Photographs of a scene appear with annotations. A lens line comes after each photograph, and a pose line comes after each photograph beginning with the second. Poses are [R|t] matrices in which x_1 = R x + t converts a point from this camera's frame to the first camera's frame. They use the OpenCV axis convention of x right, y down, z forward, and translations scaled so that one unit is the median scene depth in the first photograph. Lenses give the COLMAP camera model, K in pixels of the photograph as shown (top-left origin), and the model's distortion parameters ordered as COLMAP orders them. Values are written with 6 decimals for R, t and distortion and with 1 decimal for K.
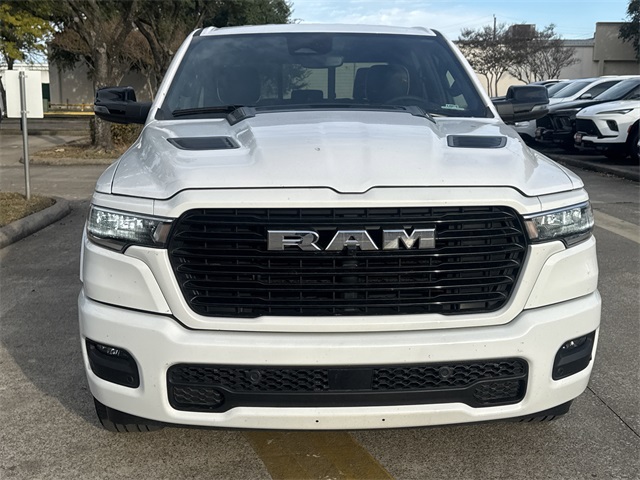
lens RADIAL K [[768.4, 0, 314.0], [0, 768.4, 249.2], [0, 0, 1]] dist [0.194388, -0.425833]
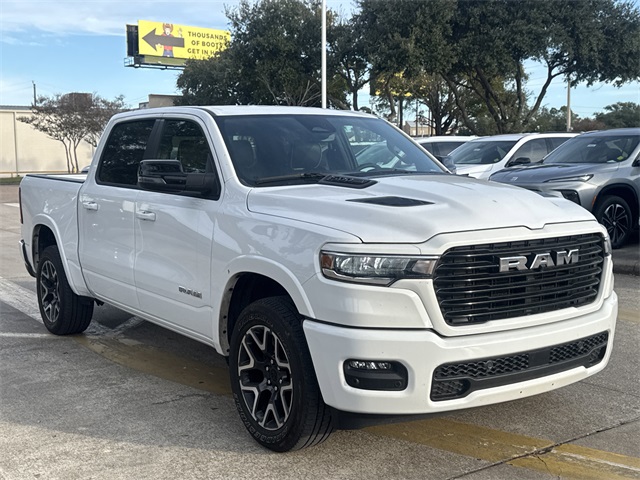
lens RADIAL K [[768.4, 0, 314.0], [0, 768.4, 249.2], [0, 0, 1]] dist [0.194388, -0.425833]
pose [[0.854136, -0.068598, 0.515506, -1.028905], [0.110743, 0.992518, -0.051415, -0.004838], [-0.508122, 0.101004, 0.855342, -0.047900]]
